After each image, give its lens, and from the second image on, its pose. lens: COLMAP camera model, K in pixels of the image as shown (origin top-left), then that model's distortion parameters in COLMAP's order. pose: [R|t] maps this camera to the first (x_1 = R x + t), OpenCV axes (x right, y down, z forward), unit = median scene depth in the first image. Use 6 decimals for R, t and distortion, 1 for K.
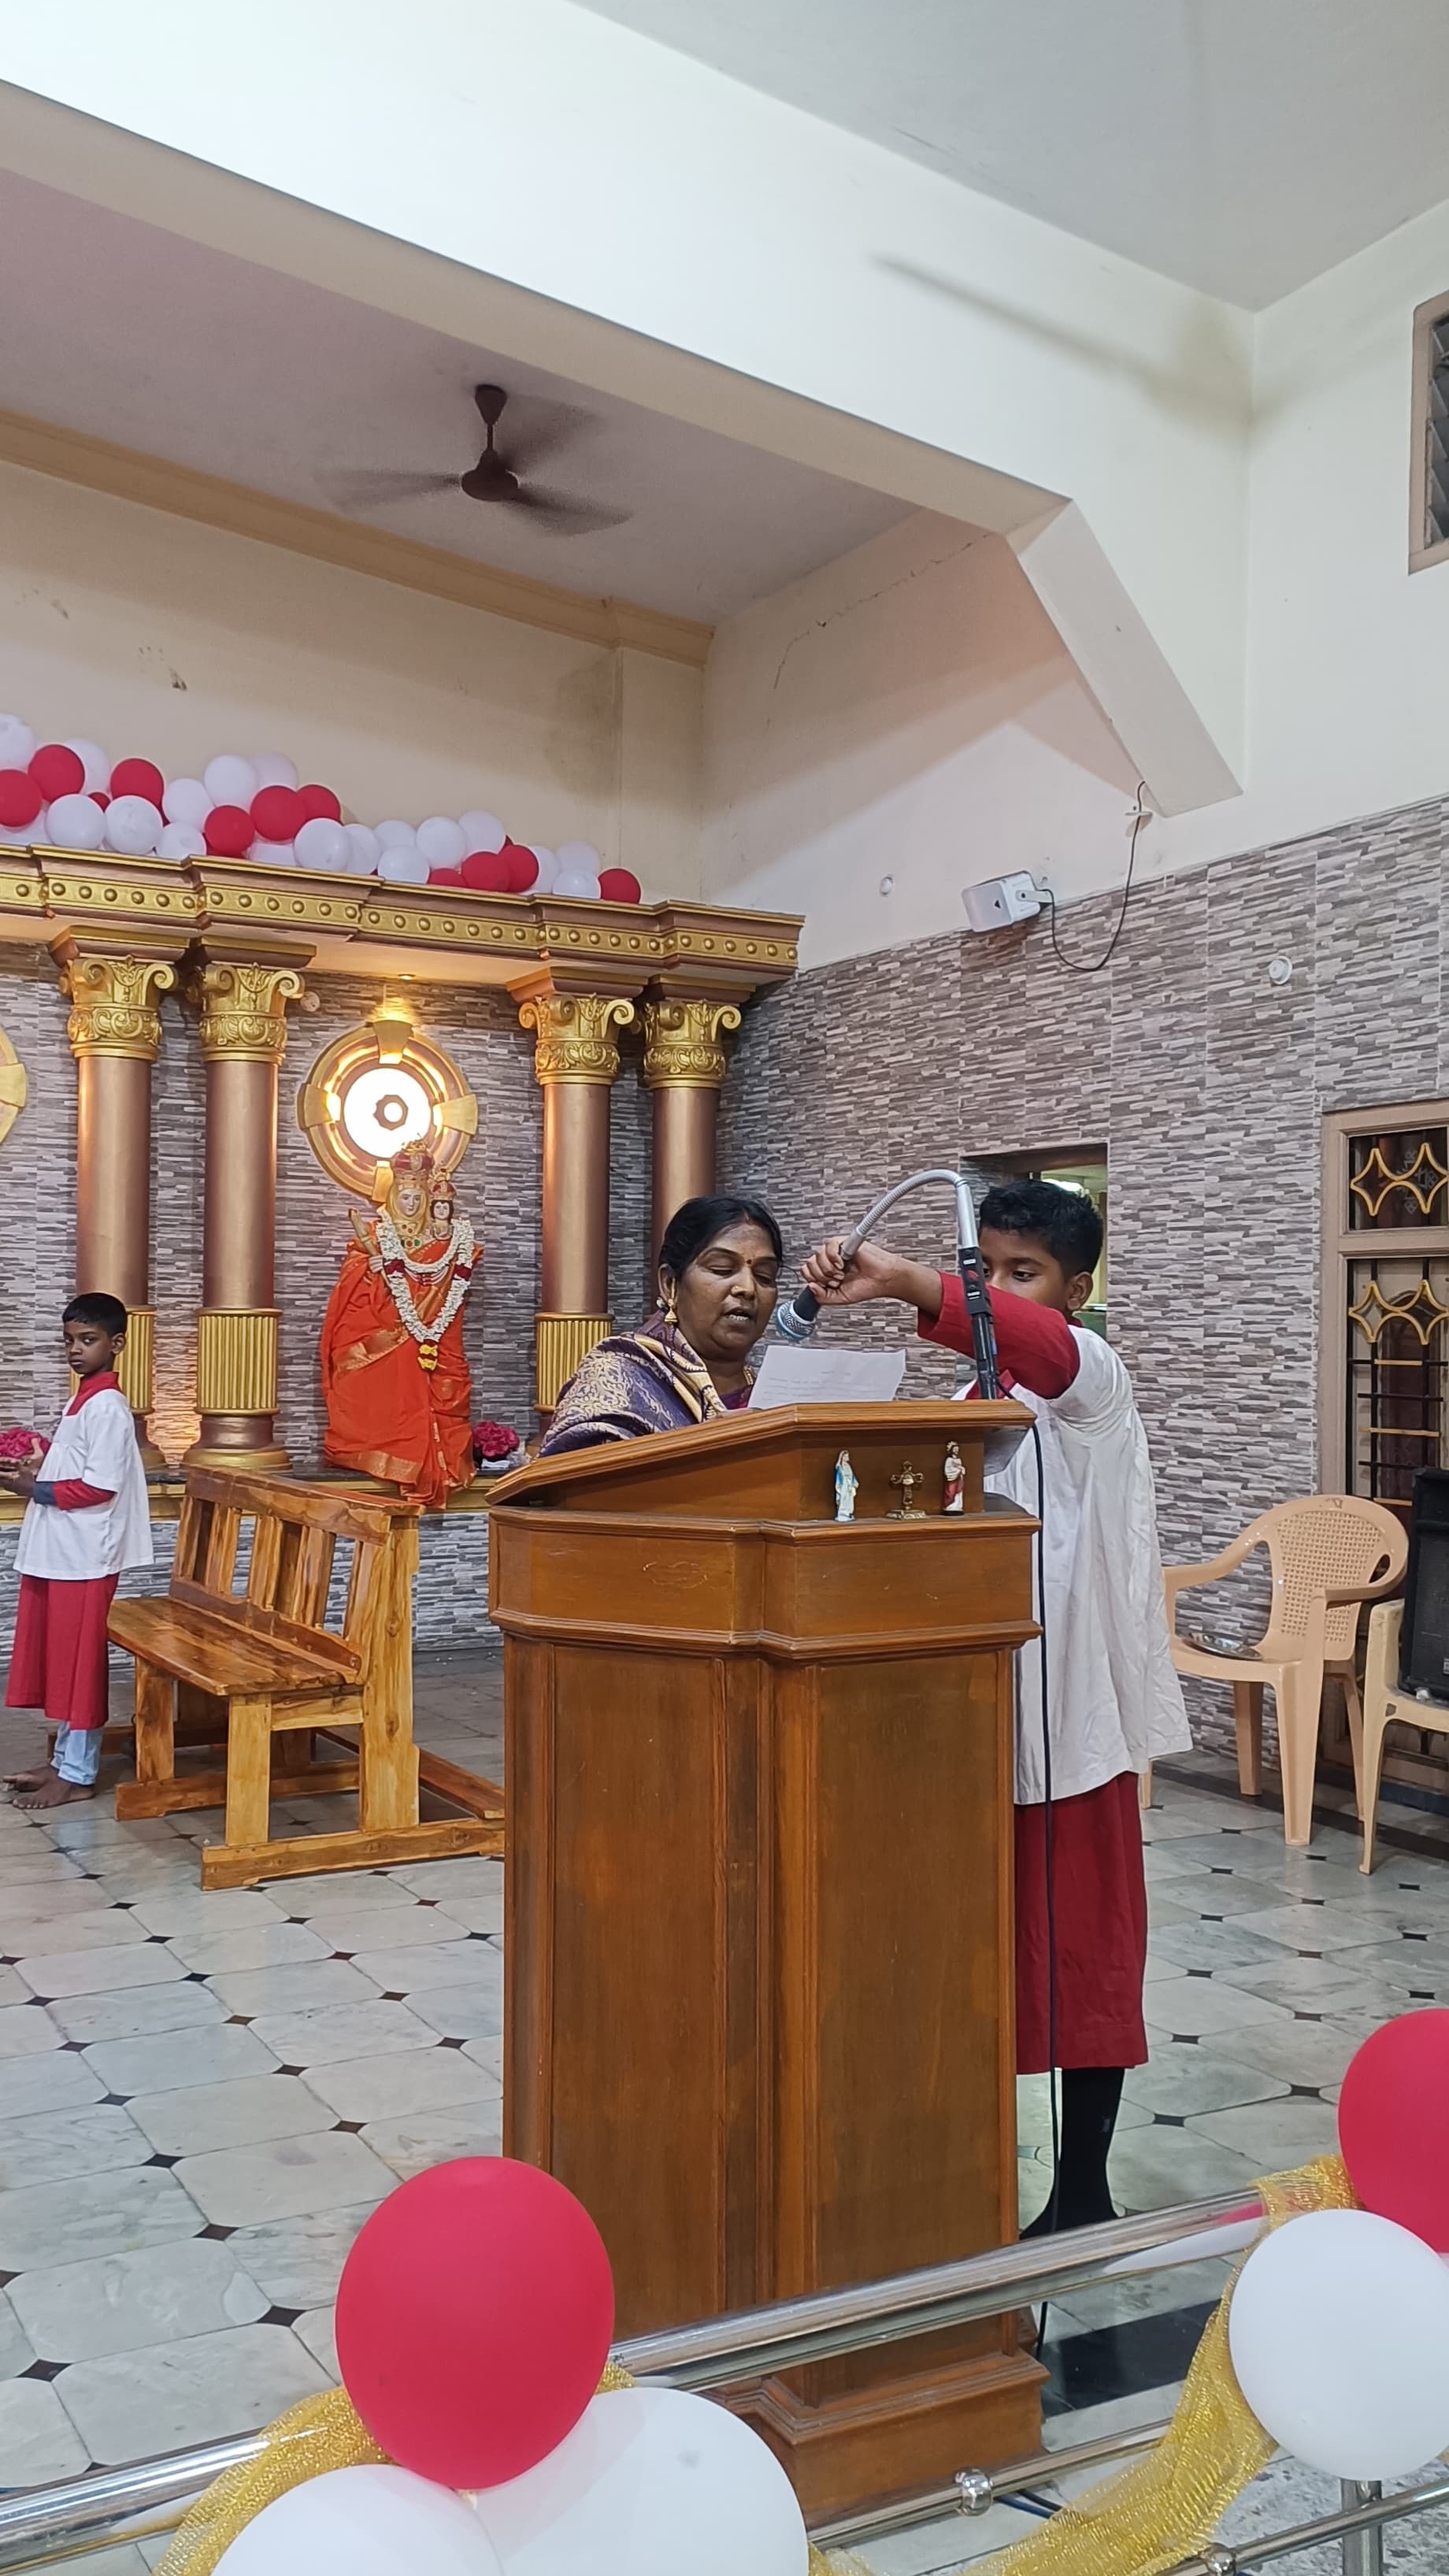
lens RADIAL K [[2153.5, 0, 715.6], [0, 2153.5, 1285.2], [0, 0, 1]] dist [0.032893, 0.048516]
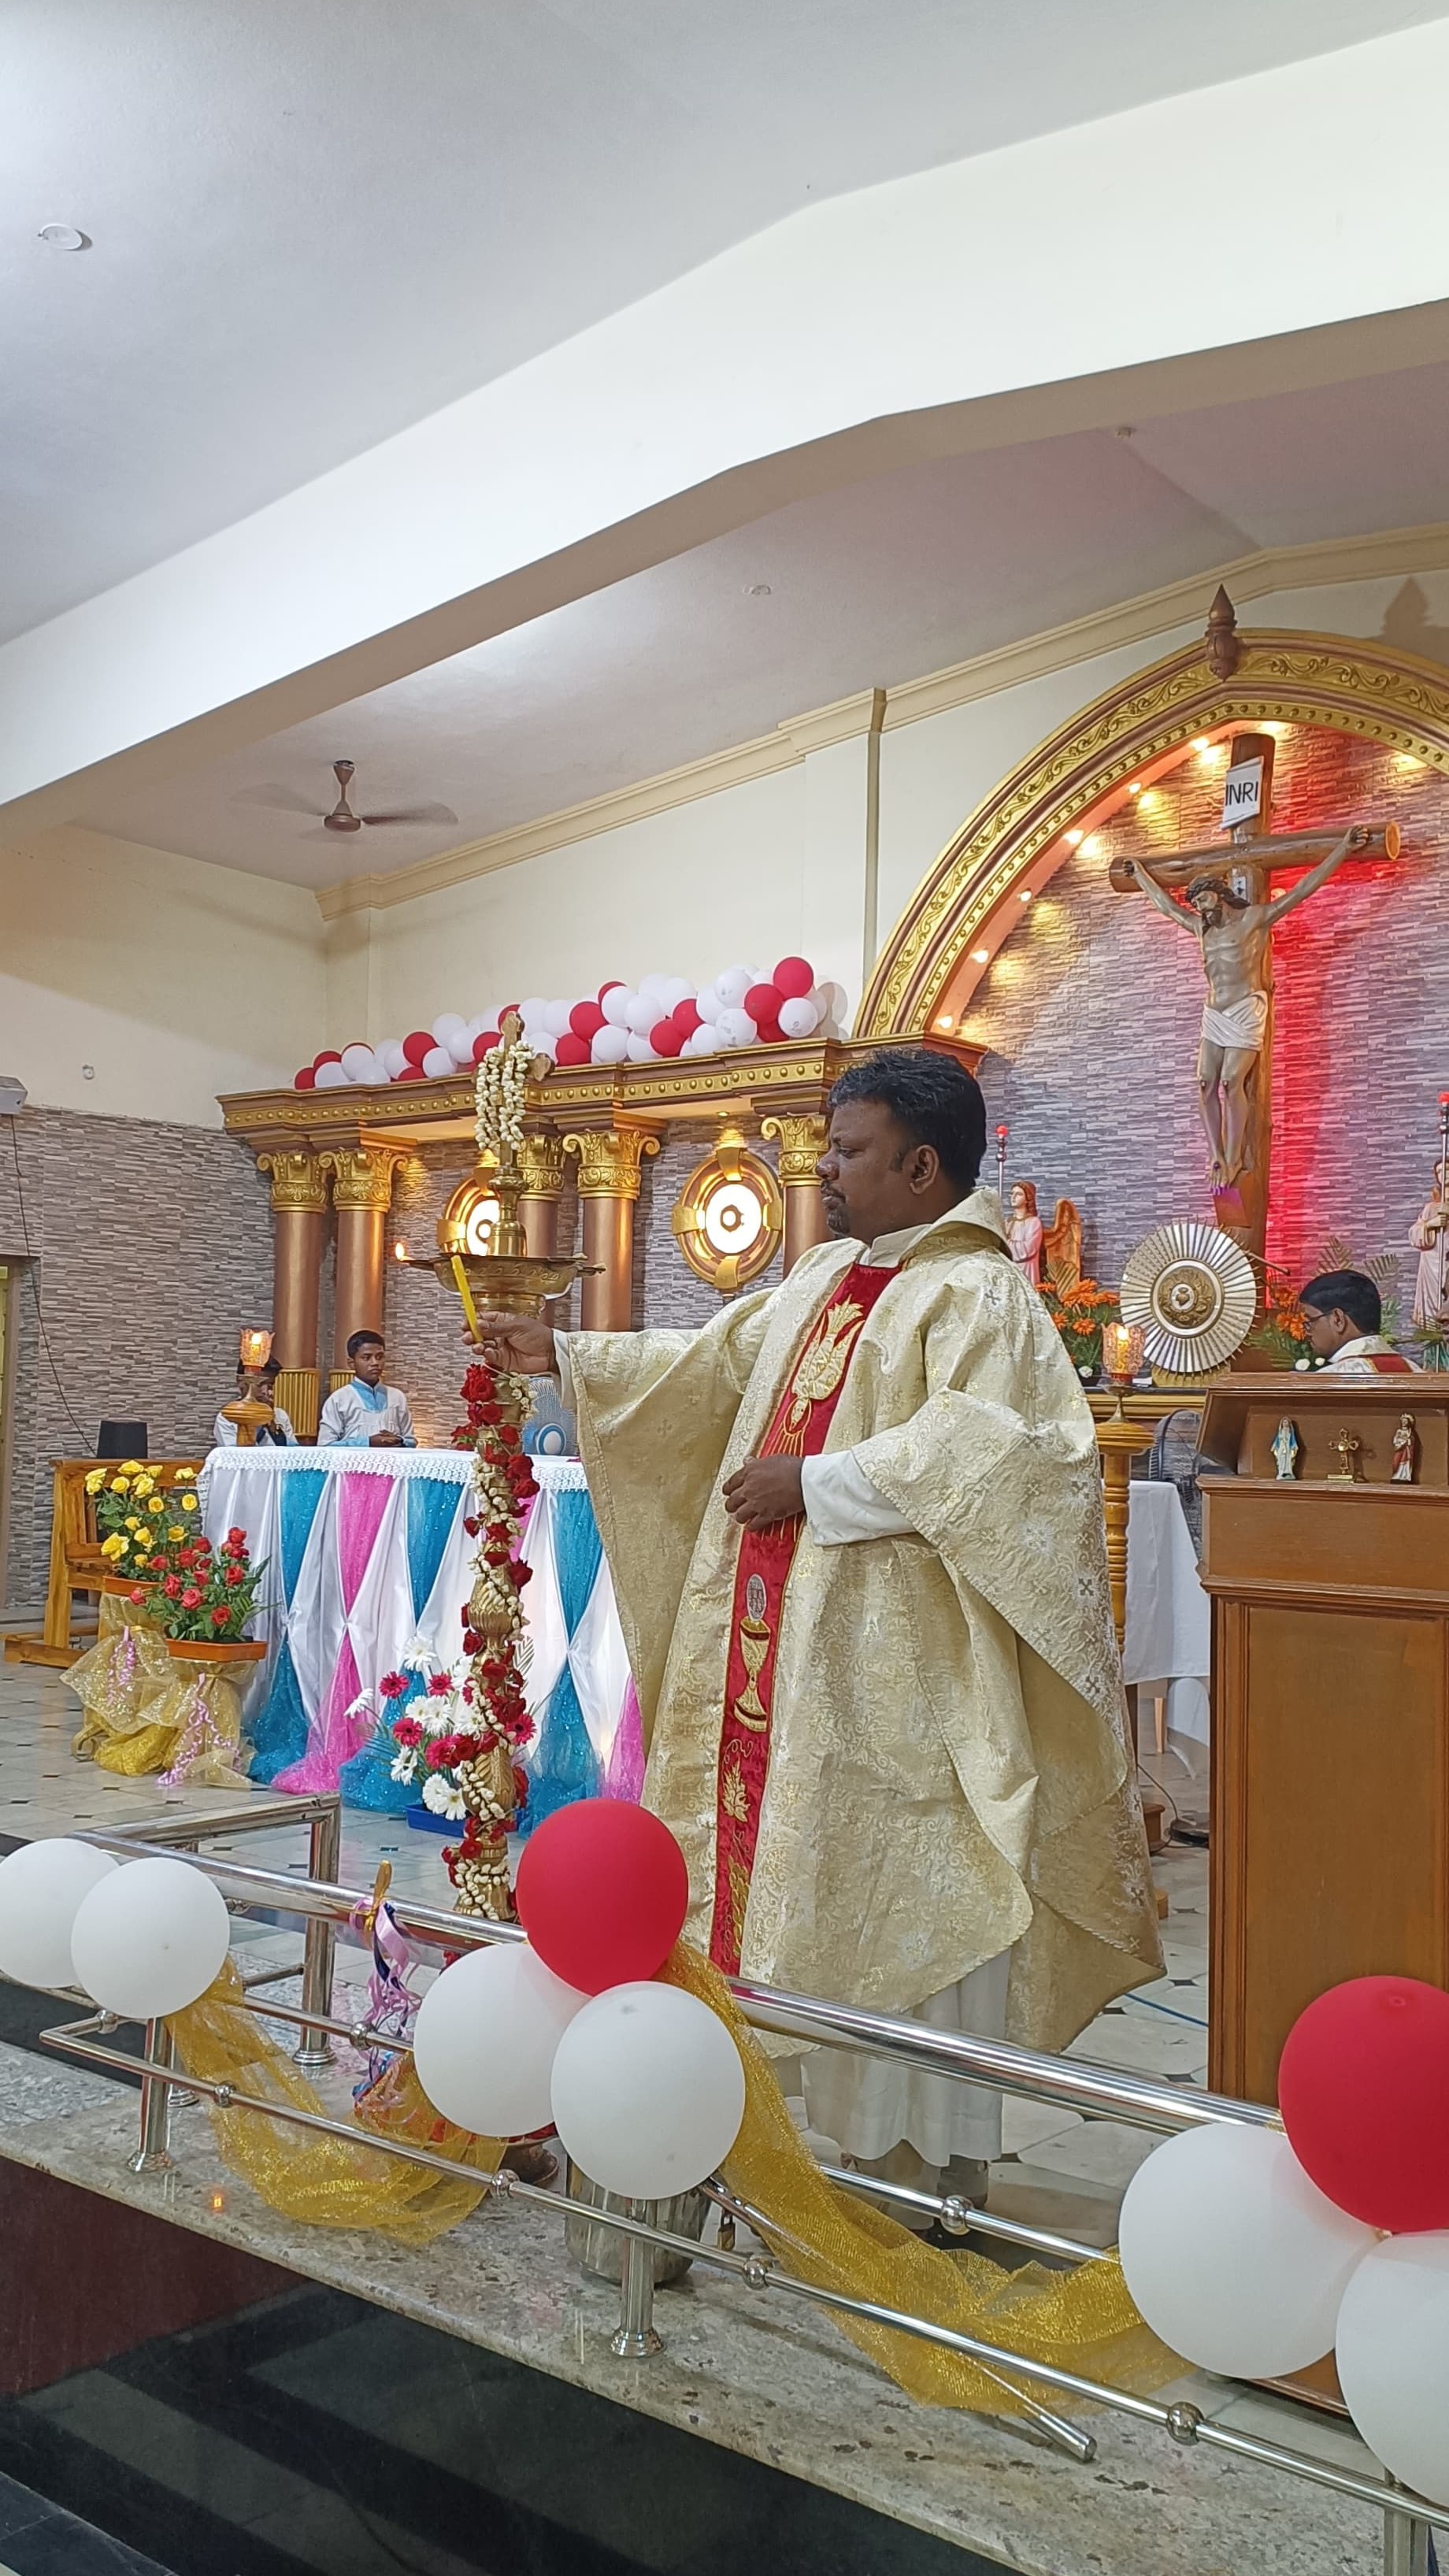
lens RADIAL K [[2153.5, 0, 718.4], [0, 2153.5, 1285.3], [0, 0, 1]] dist [0.032893, 0.048516]
pose [[0.369175, -0.054153, -0.927781, 0.291042], [-0.003423, 0.998215, -0.059626, 0.022569], [0.929354, 0.025189, 0.368330, 0.094039]]
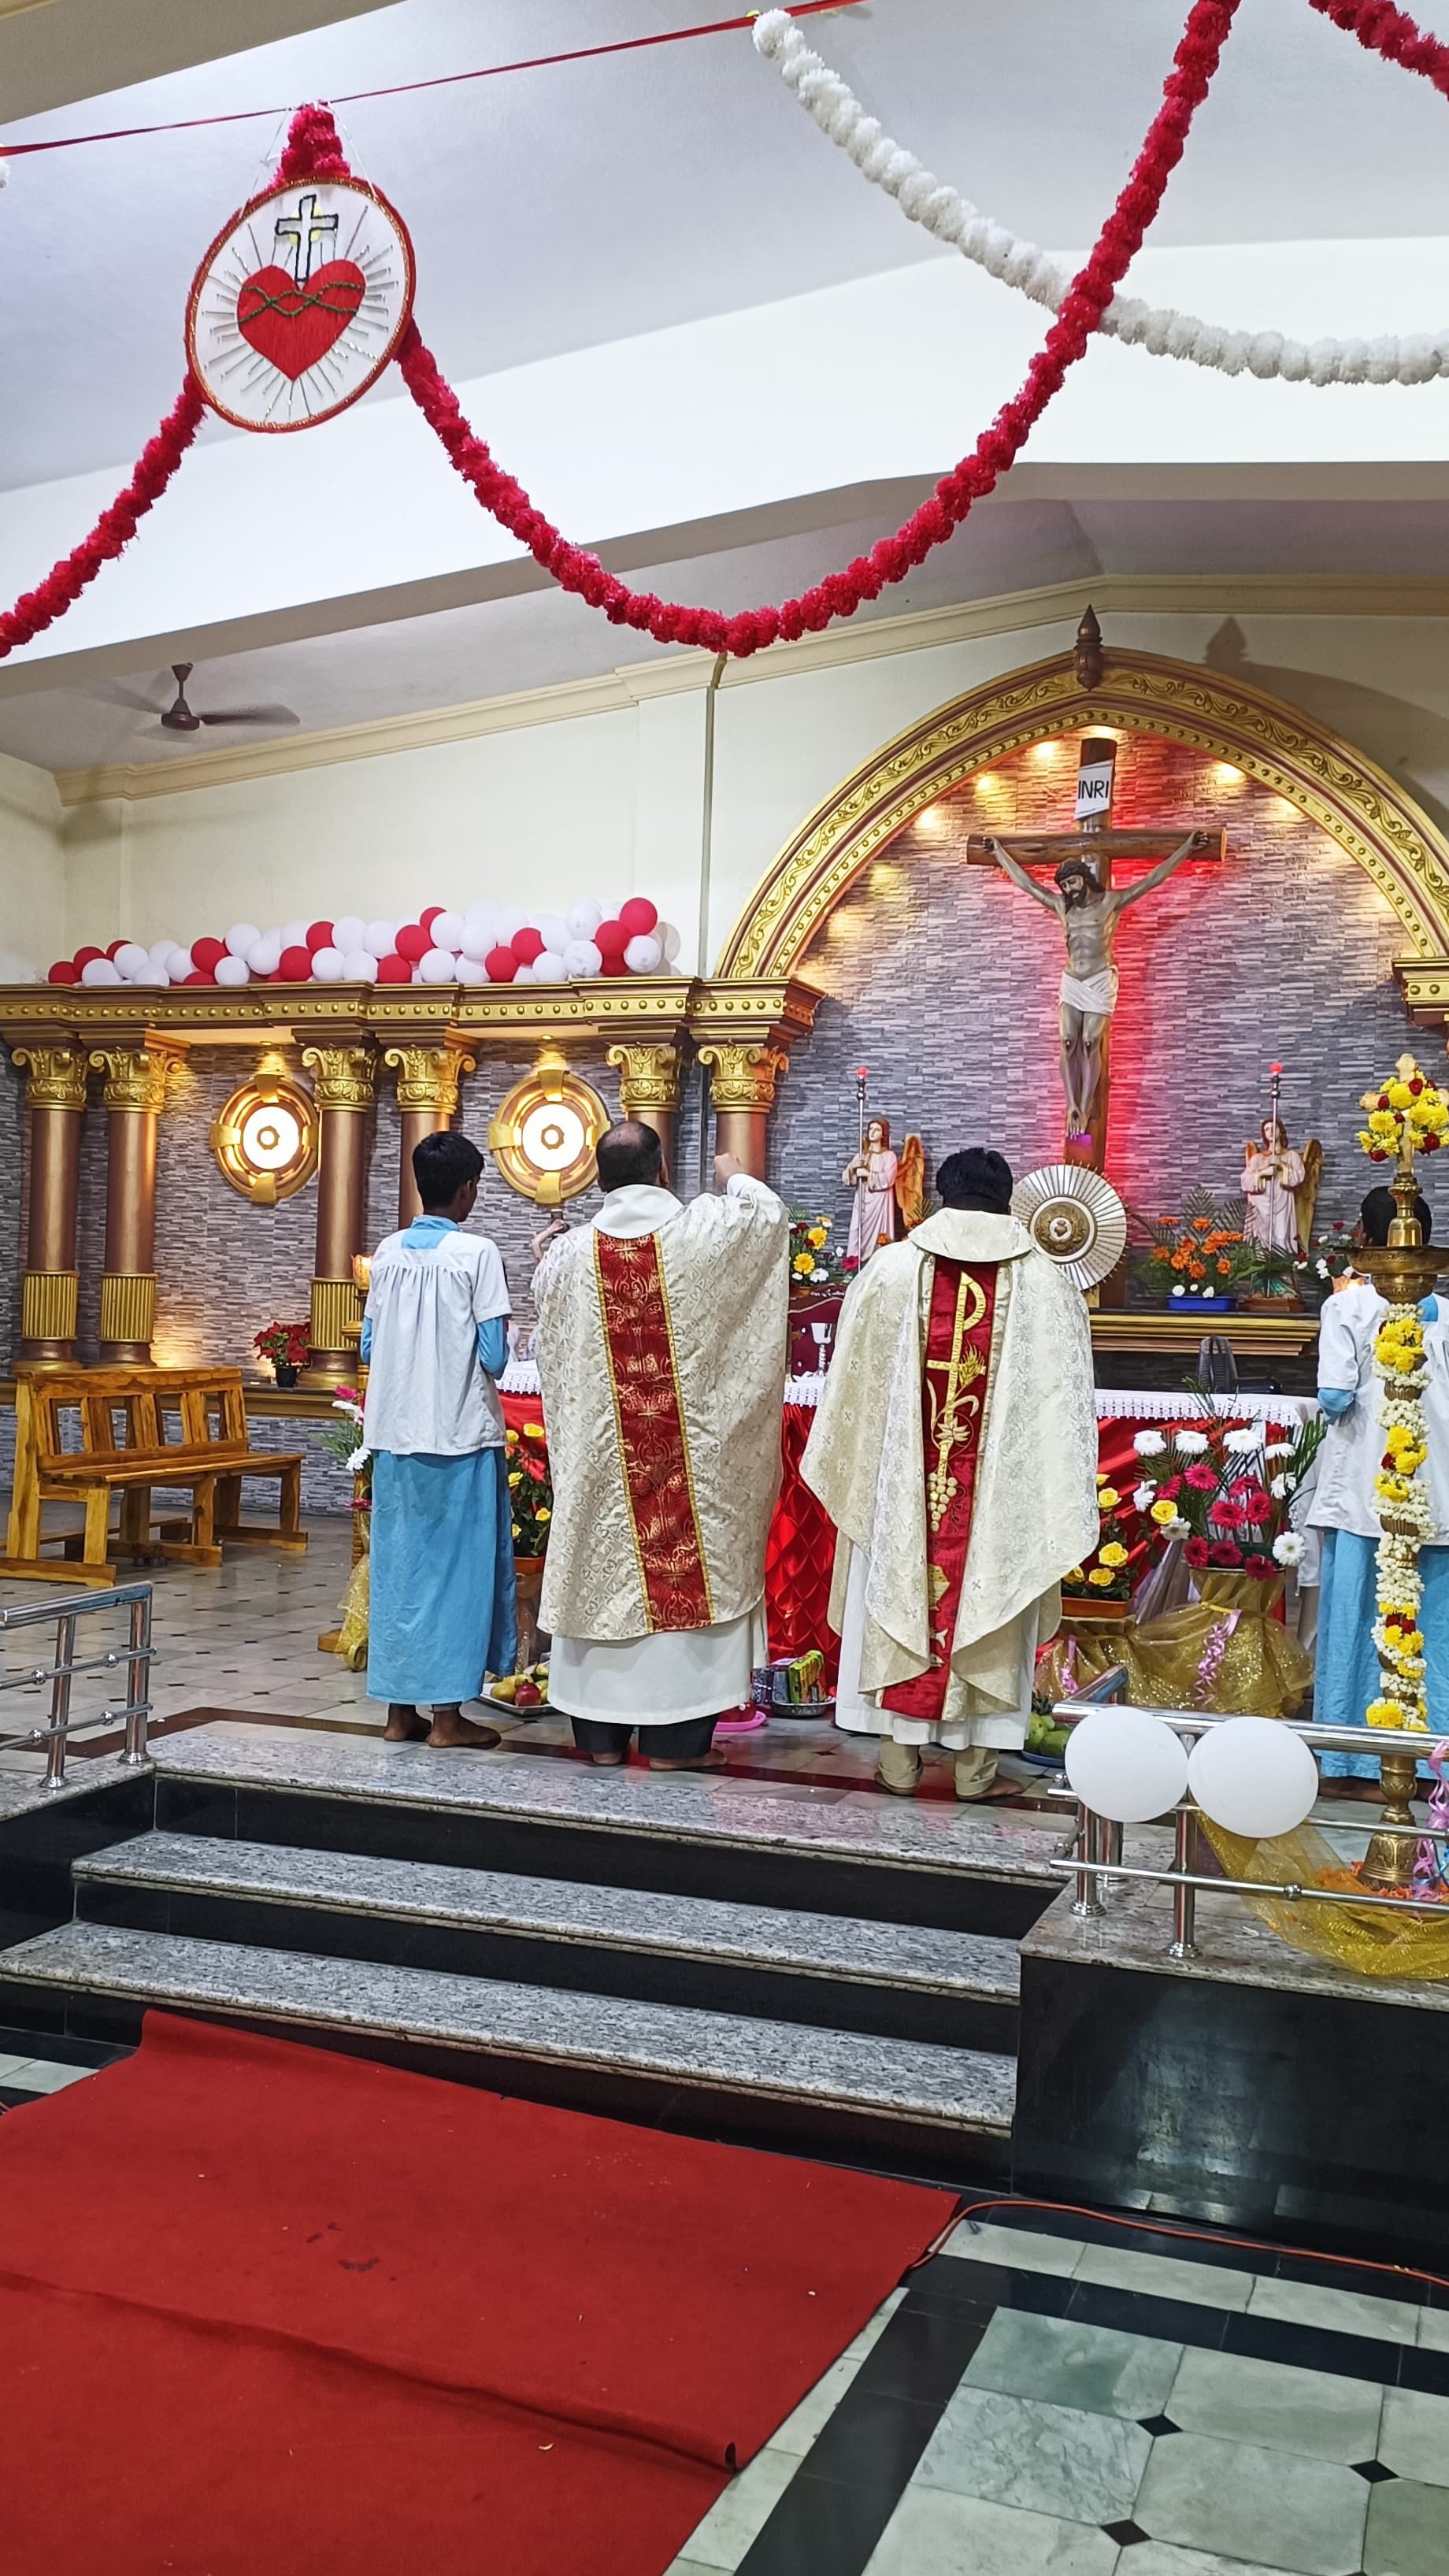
lens RADIAL K [[2153.5, 0, 714.3], [0, 2153.5, 1287.7], [0, 0, 1]] dist [0.032893, 0.048516]
pose [[0.655547, 0.001658, -0.755152, 0.185447], [-0.010658, 0.999918, -0.007057, 0.008063], [0.755079, 0.012675, 0.655512, -0.274838]]
